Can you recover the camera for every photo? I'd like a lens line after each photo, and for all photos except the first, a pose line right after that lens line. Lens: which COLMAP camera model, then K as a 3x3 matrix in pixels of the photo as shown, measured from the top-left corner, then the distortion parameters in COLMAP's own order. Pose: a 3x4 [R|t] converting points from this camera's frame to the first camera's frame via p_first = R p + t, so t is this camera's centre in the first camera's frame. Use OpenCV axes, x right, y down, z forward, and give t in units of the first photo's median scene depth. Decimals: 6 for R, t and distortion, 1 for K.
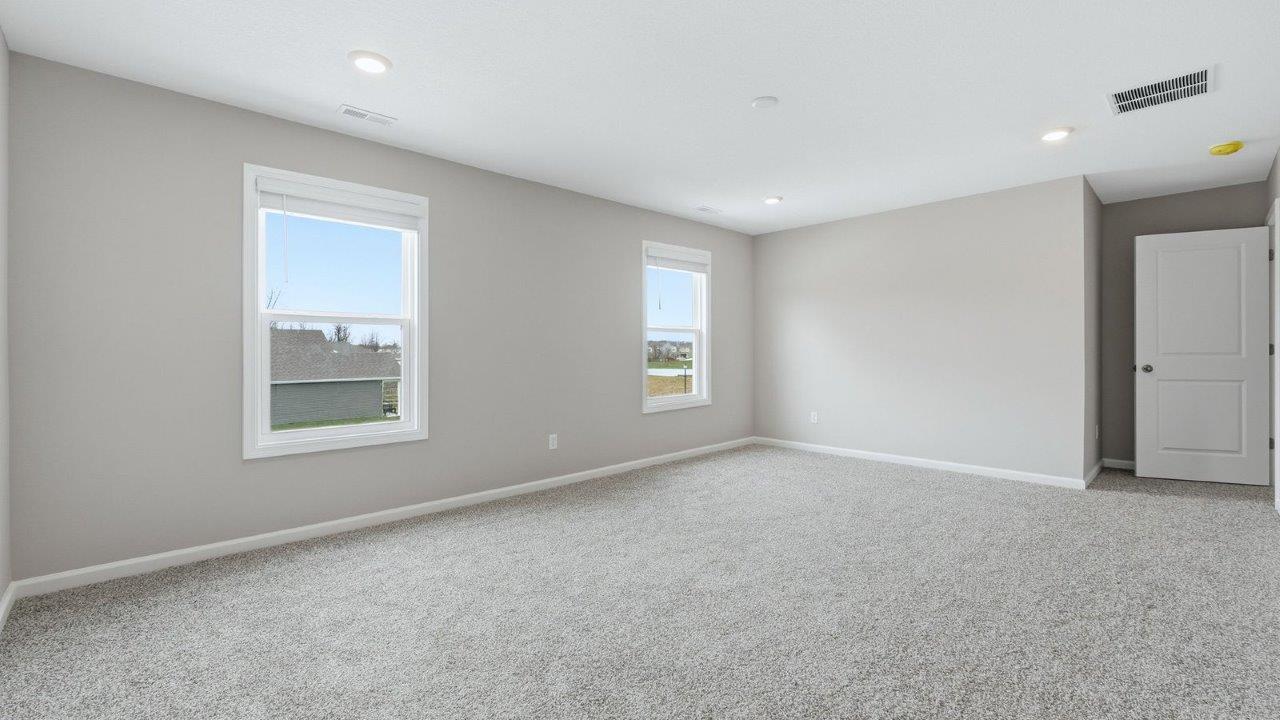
lens RADIAL K [[542.0, 0, 640.0], [0, 542.0, 351.0], [0, 0, 1]] dist [-0.001161, -0.000156]
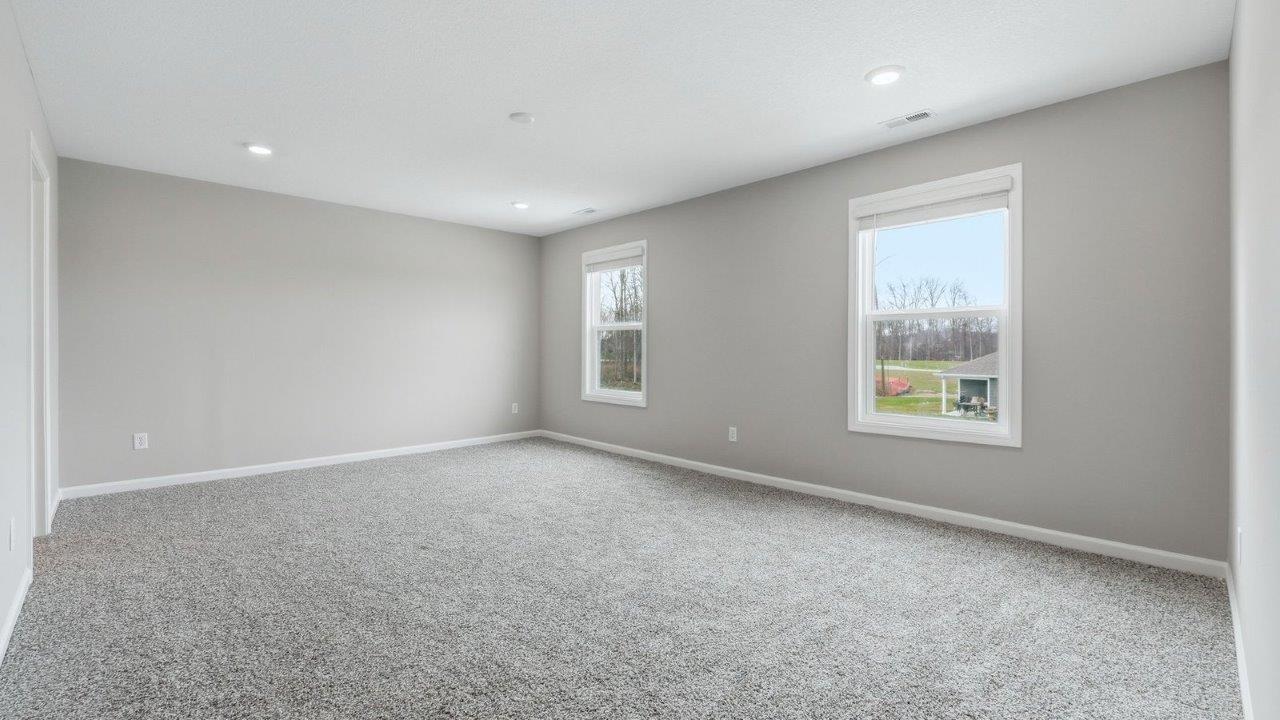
lens RADIAL K [[542.0, 0, 640.0], [0, 542.0, 351.0], [0, 0, 1]] dist [-0.001161, -0.000156]
pose [[0.007414, 0.008324, -0.999938, 0.868168], [-0.003648, 0.999959, 0.008297, 0.000047], [0.999966, 0.003586, 0.007444, 0.806279]]
